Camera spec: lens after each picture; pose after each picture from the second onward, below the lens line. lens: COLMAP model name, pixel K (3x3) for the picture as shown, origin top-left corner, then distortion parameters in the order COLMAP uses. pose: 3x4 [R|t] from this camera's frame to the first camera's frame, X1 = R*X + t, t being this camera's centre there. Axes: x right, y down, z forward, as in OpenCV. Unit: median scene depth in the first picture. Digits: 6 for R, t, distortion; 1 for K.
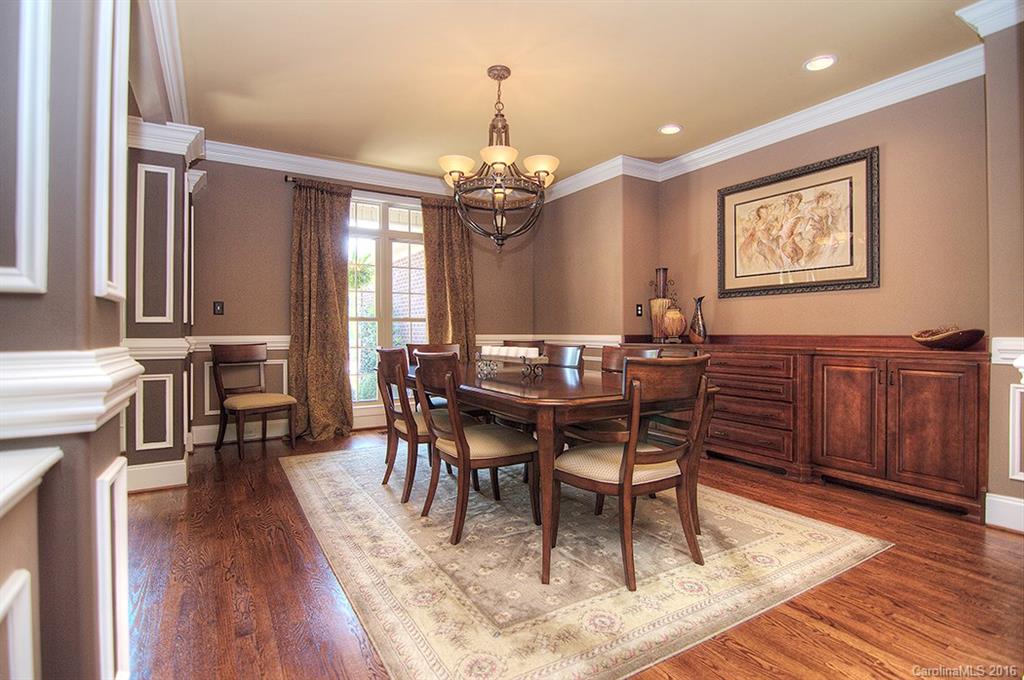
lens RADIAL K [[499.4, 0, 512.8], [0, 499.4, 335.5], [0, 0, 1]] dist [-0.021293, -0.000234]
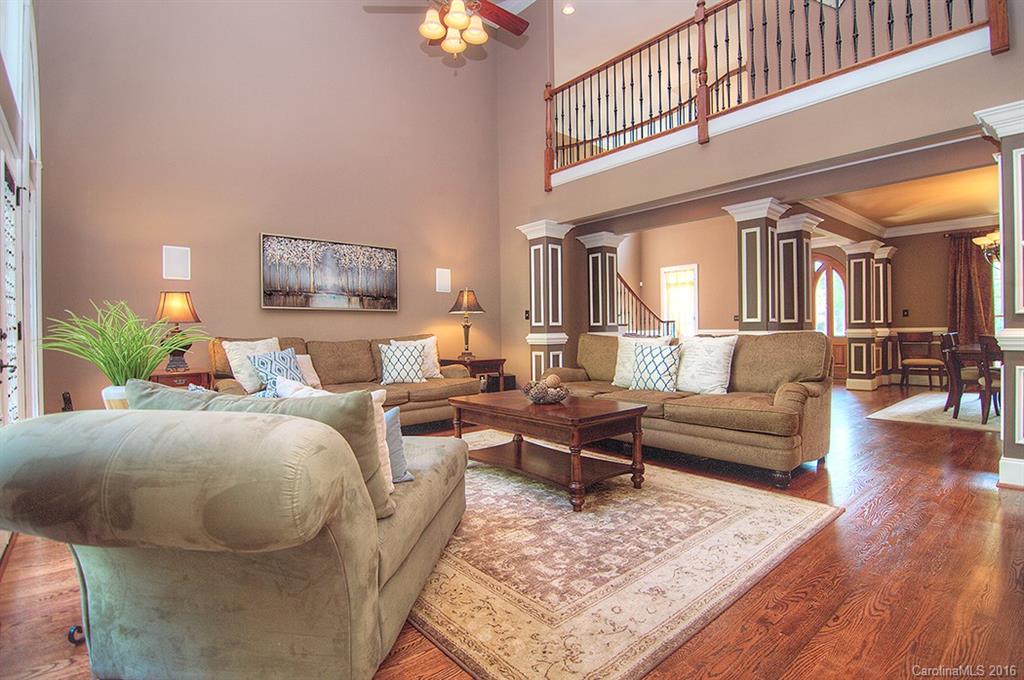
lens RADIAL K [[499.4, 0, 513.3], [0, 499.4, 334.4], [0, 0, 1]] dist [-0.021293, -0.000234]
pose [[0.173077, 0.001521, -0.984907, 1.386664], [0.010612, 0.999938, 0.003409, 0.005262], [0.984851, -0.011042, 0.173050, -1.112706]]
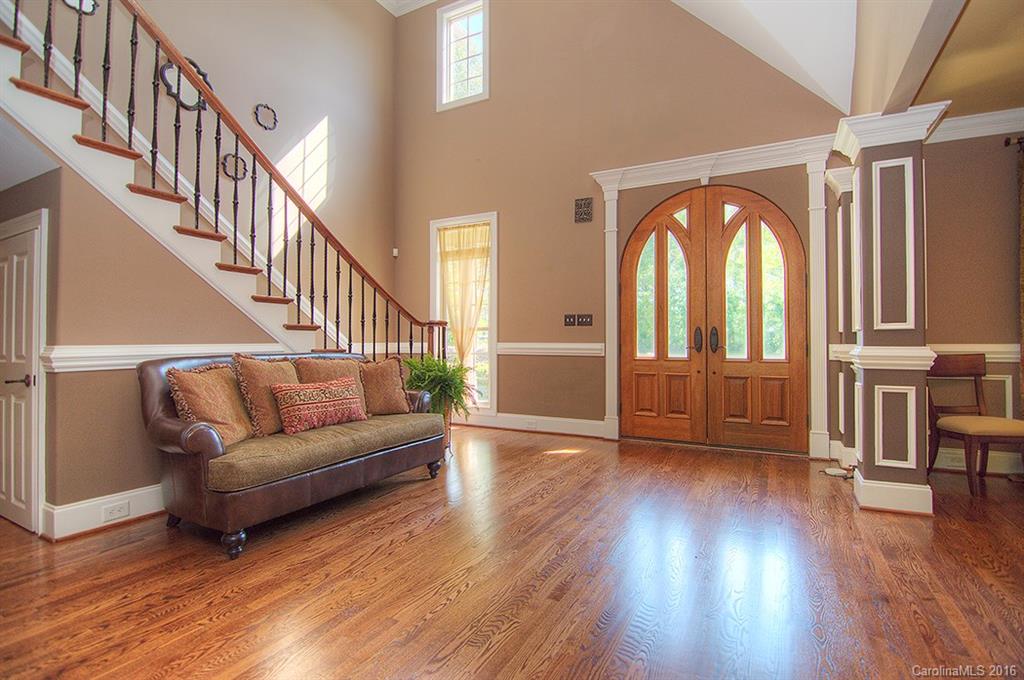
lens RADIAL K [[499.4, 0, 512.6], [0, 499.4, 337.1], [0, 0, 1]] dist [-0.021293, -0.000234]
pose [[0.508523, -0.010582, -0.860983, -0.289348], [-0.002295, 0.999904, -0.013646, 0.002242], [0.861045, 0.008915, 0.508450, -0.076874]]
